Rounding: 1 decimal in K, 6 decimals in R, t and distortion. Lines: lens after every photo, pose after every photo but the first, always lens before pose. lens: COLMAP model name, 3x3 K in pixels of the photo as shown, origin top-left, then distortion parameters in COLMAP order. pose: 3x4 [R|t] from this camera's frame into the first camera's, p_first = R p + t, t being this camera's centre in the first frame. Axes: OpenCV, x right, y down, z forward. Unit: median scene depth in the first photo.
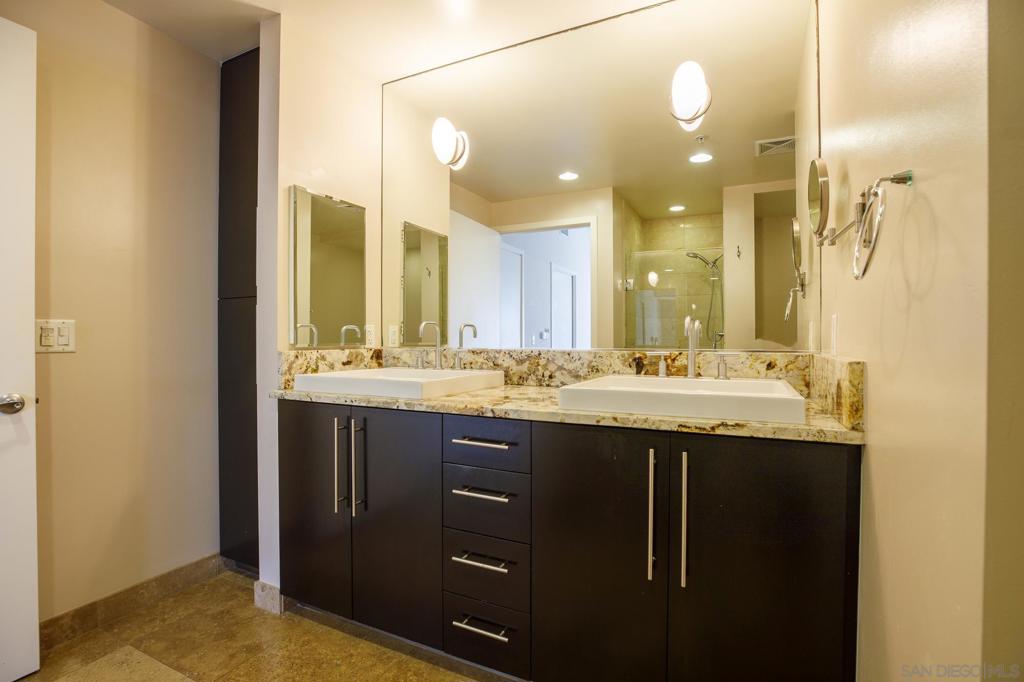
lens RADIAL K [[479.1, 0, 526.6], [0, 479.1, 340.5], [0, 0, 1]] dist [-0.040600, 0.010451]
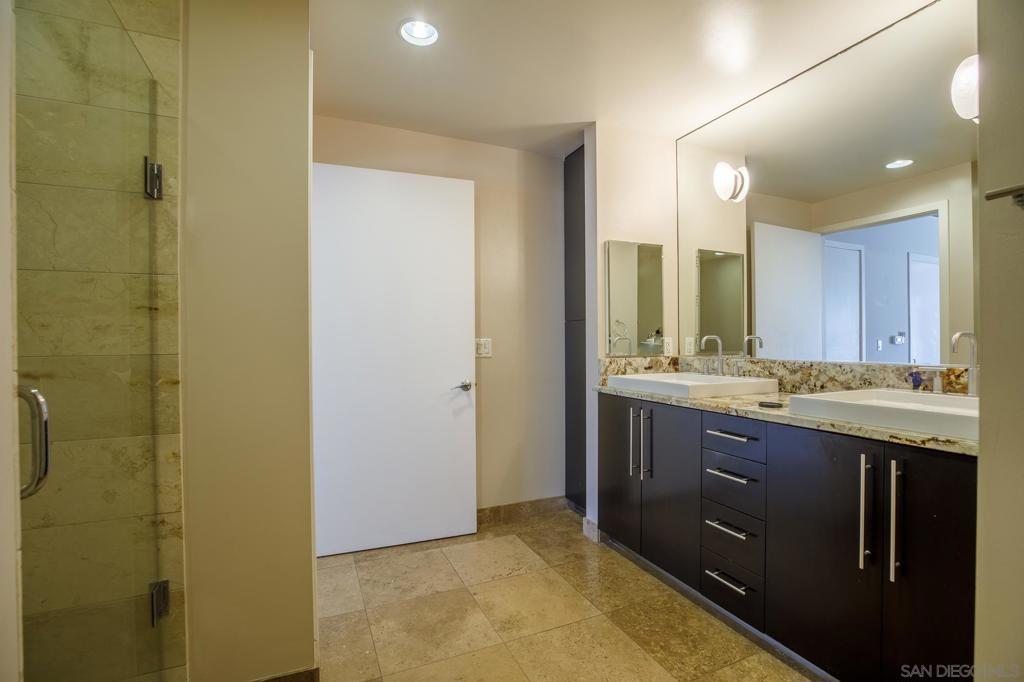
lens RADIAL K [[479.1, 0, 513.6], [0, 479.1, 345.2], [0, 0, 1]] dist [-0.040600, 0.010451]
pose [[0.751196, 0.001499, -0.660078, 0.243790], [0.003856, 0.999970, 0.006659, -0.029359], [0.660068, -0.007547, 0.751168, -0.259592]]
